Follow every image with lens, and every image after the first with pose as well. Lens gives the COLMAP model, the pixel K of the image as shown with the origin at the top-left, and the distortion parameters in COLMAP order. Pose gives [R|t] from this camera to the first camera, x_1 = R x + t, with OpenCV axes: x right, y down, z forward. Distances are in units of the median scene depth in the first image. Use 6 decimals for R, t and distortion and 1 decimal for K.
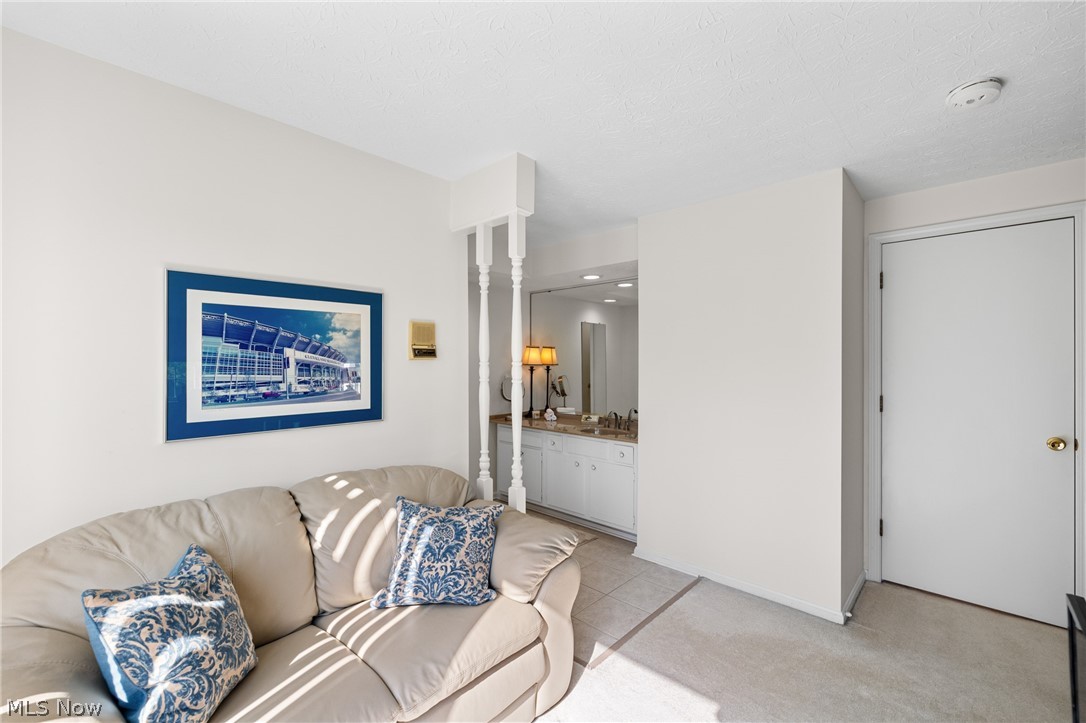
lens RADIAL K [[459.4, 0, 539.7], [0, 459.4, 357.6], [0, 0, 1]] dist [0.000250, -0.000004]
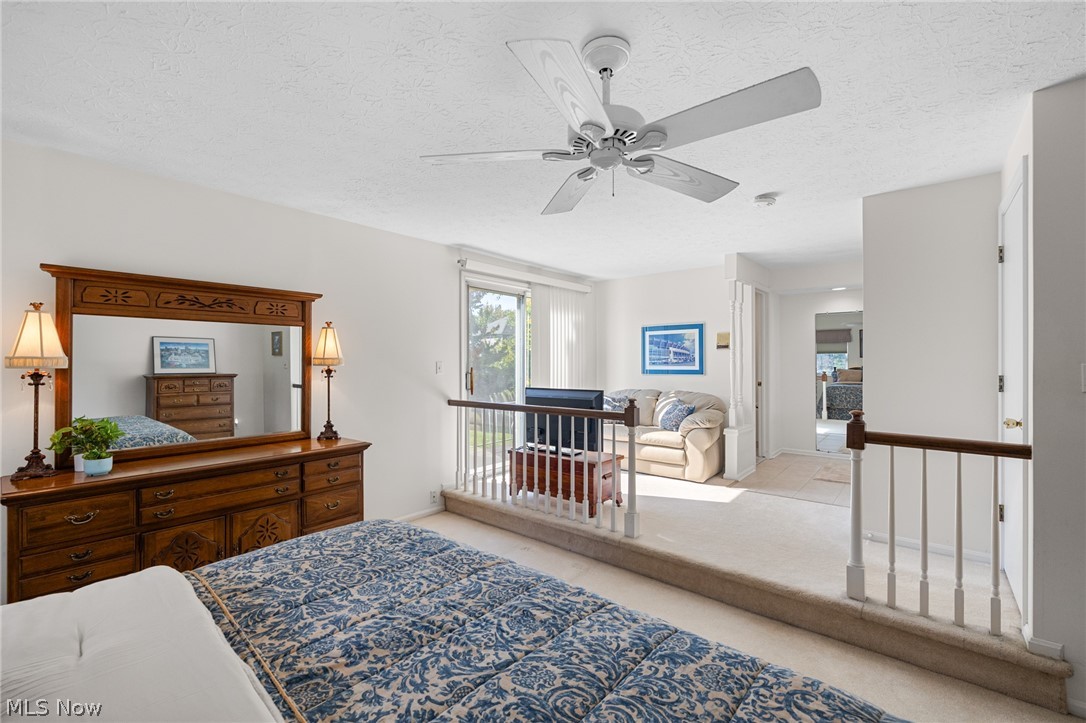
lens RADIAL K [[459.4, 0, 539.7], [0, 459.4, 363.5], [0, 0, 1]] dist [0.000250, -0.000004]
pose [[0.055463, -0.001720, -0.998459, 2.221411], [0.006469, 0.999978, -0.001363, 0.078551], [0.998440, -0.006383, 0.055473, -0.007278]]
